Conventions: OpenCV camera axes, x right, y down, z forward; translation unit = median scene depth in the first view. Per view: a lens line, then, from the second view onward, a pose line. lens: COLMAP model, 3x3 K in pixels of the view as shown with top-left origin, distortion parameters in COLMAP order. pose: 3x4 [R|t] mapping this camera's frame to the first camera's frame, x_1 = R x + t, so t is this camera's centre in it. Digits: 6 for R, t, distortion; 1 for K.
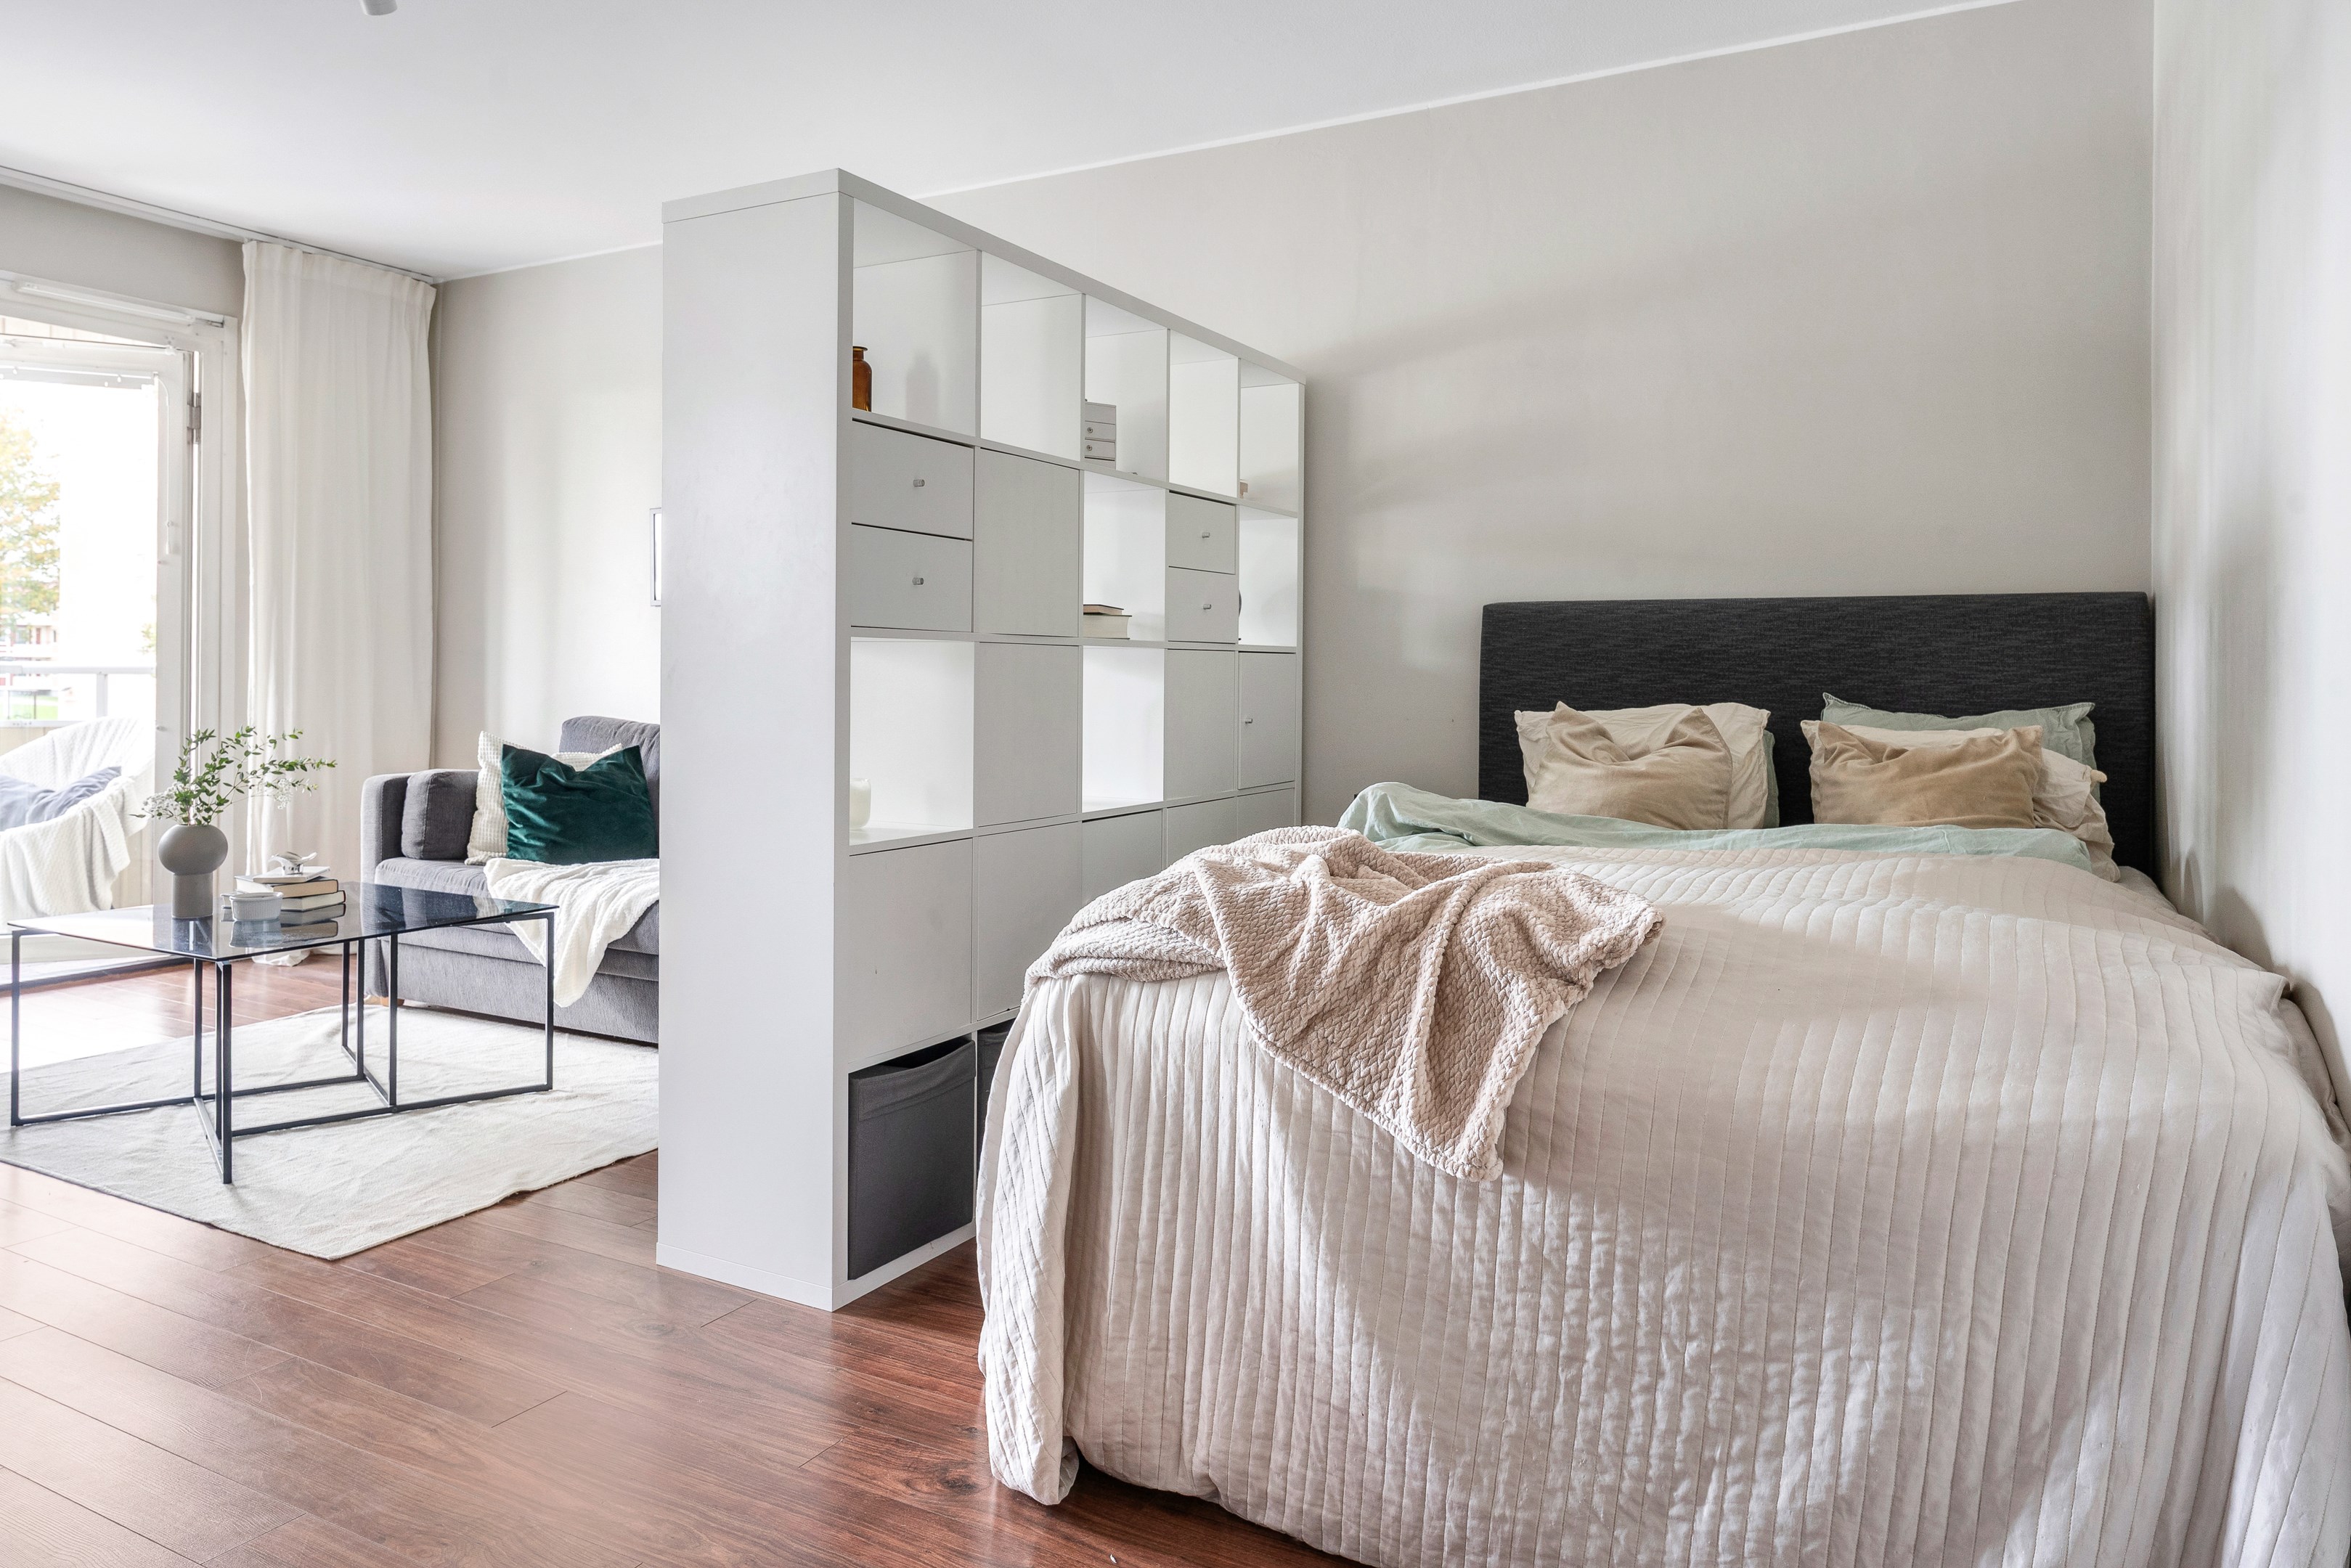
lens RADIAL K [[1514.7, 0, 1183.9], [0, 1514.7, 704.8], [0, 0, 1]] dist [0.001548, 0.002317]
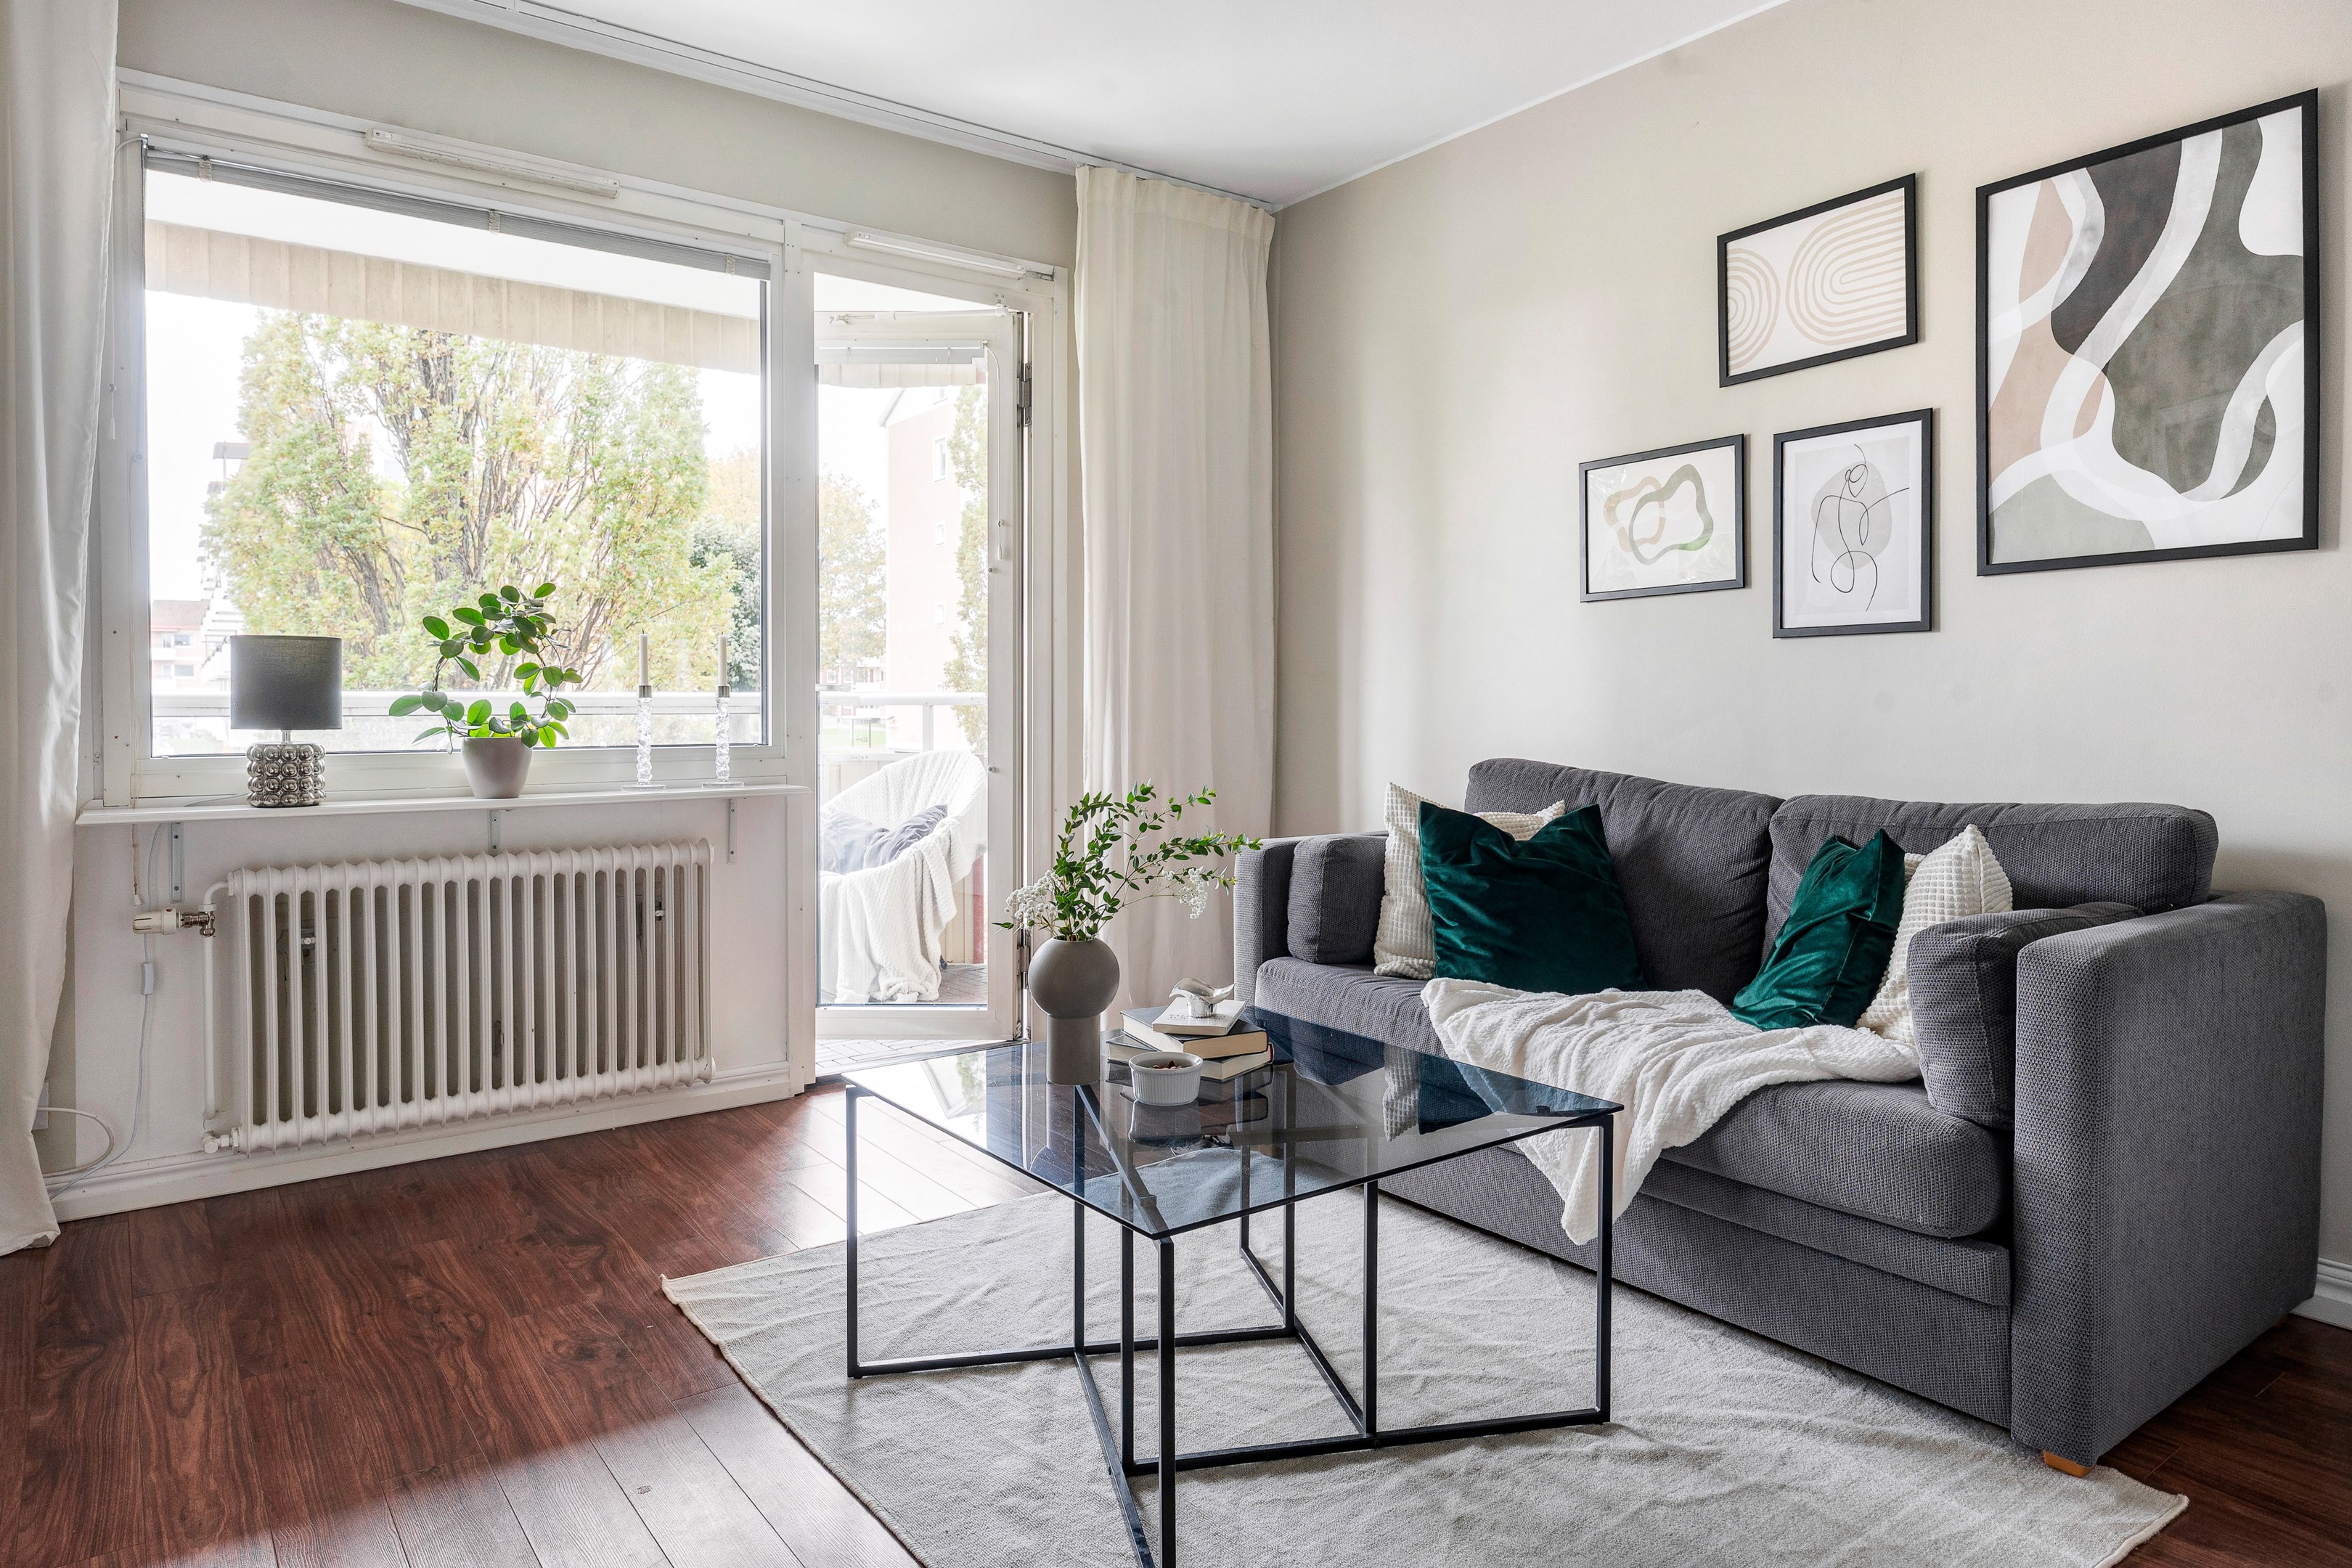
lens RADIAL K [[1431.9, 0, 1176.0], [0, 1431.9, 784.0], [0, 0, 1]] dist [0.005283, 0.000937]
pose [[0.905749, 0.015379, -0.423535, -0.274232], [0.000711, 0.999285, 0.037805, -0.006924], [0.423814, -0.034543, 0.905090, 0.361151]]
